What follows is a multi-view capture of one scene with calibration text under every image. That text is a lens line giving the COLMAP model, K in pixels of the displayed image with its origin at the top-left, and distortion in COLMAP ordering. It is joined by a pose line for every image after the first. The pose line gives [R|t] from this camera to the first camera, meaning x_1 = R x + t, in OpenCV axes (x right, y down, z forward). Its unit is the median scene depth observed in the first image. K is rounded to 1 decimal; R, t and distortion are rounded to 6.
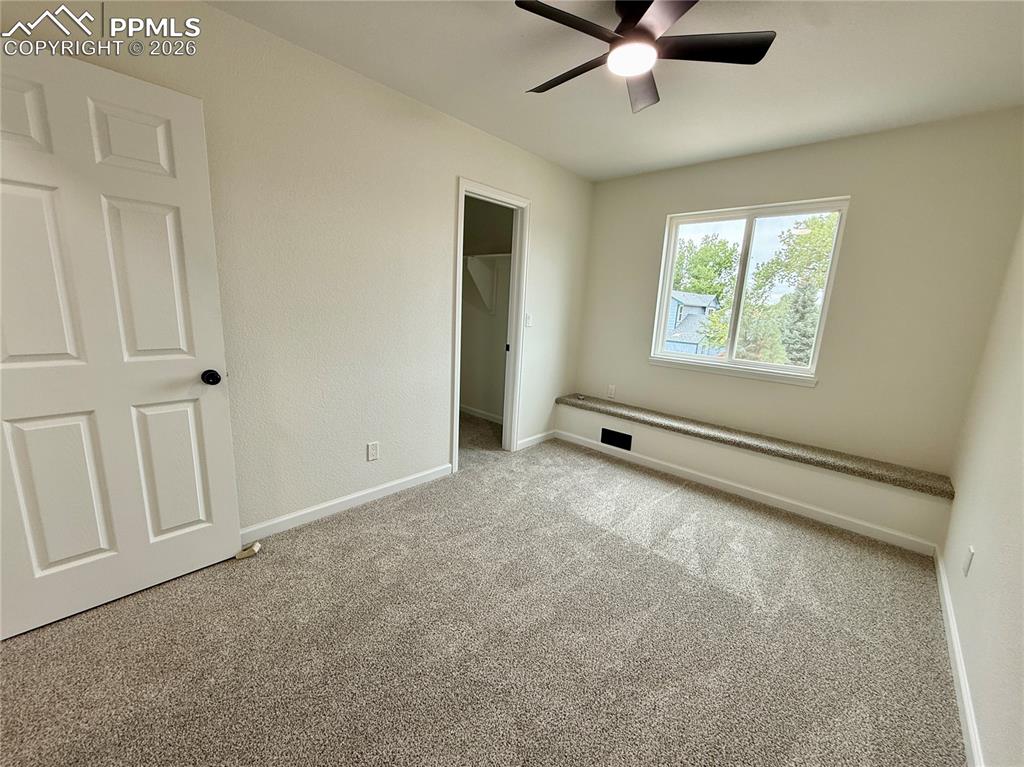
lens RADIAL K [[407.6, 0, 514.2], [0, 407.6, 385.4], [0, 0, 1]] dist [0.000411, -0.000571]
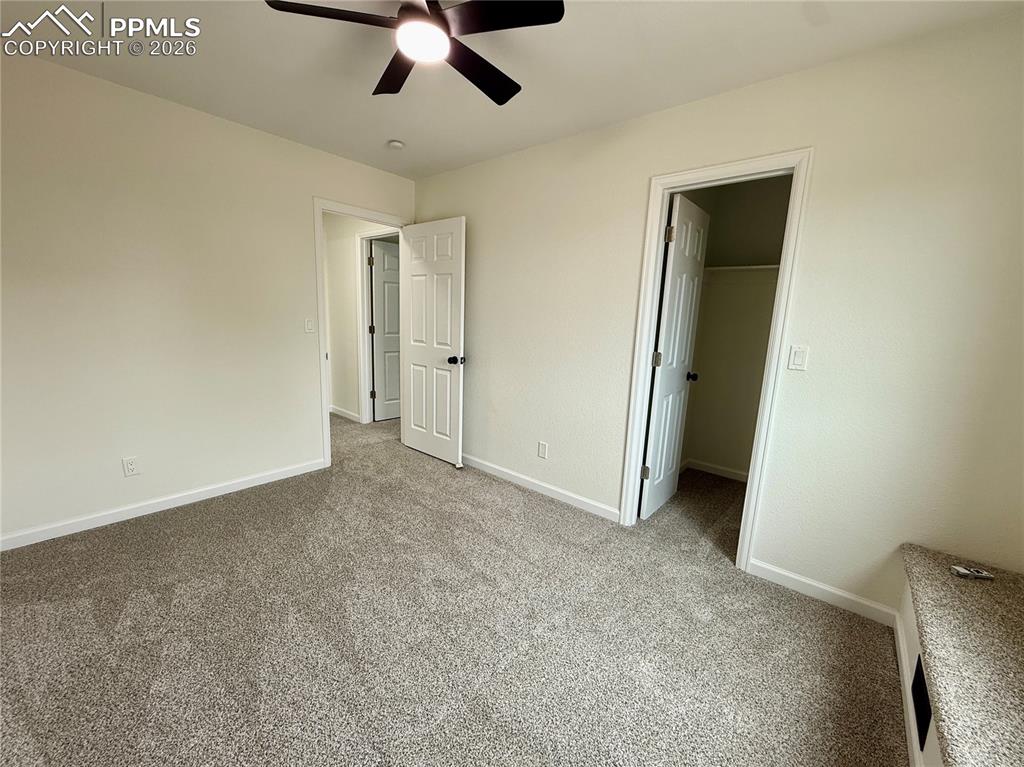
lens RADIAL K [[407.6, 0, 516.4], [0, 407.6, 382.4], [0, 0, 1]] dist [0.000411, -0.000571]
pose [[0.038280, 0.119100, -0.992144, 0.664191], [-0.233669, 0.966411, 0.106995, -0.110428], [0.971562, 0.227737, 0.064824, 0.692974]]
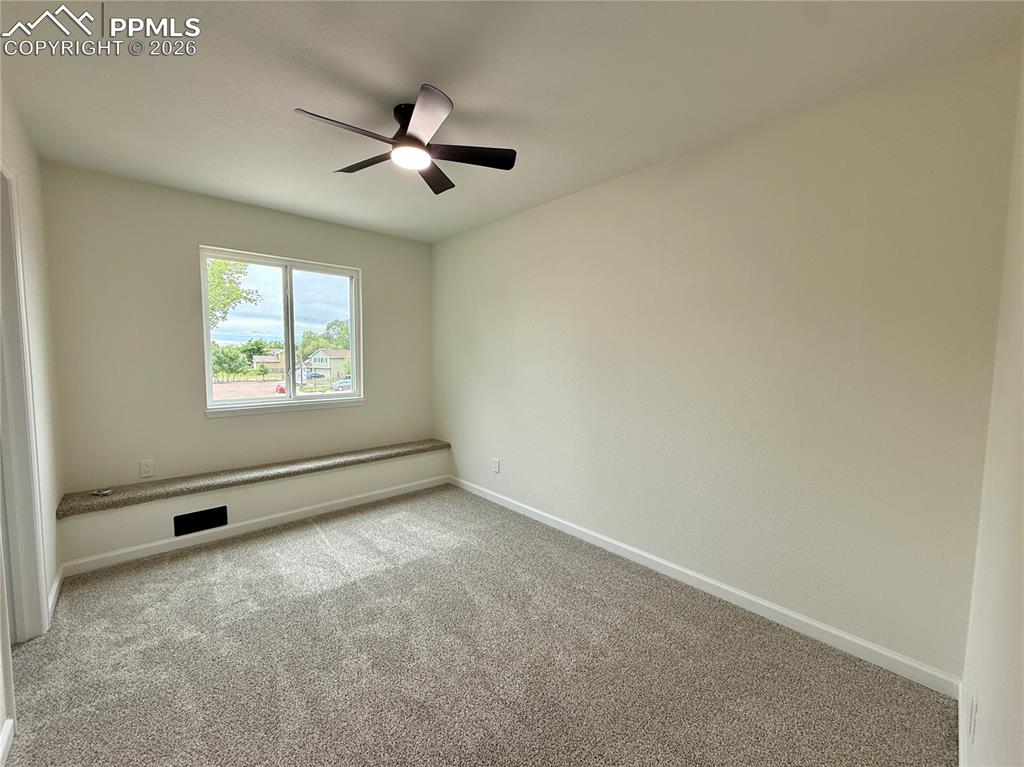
lens RADIAL K [[407.6, 0, 512.8], [0, 407.6, 385.6], [0, 0, 1]] dist [0.000411, -0.000571]
pose [[0.086890, -0.134818, 0.987053, -0.514242], [0.187741, 0.975263, 0.116681, -0.117541], [-0.978368, 0.175172, 0.110051, 0.348289]]
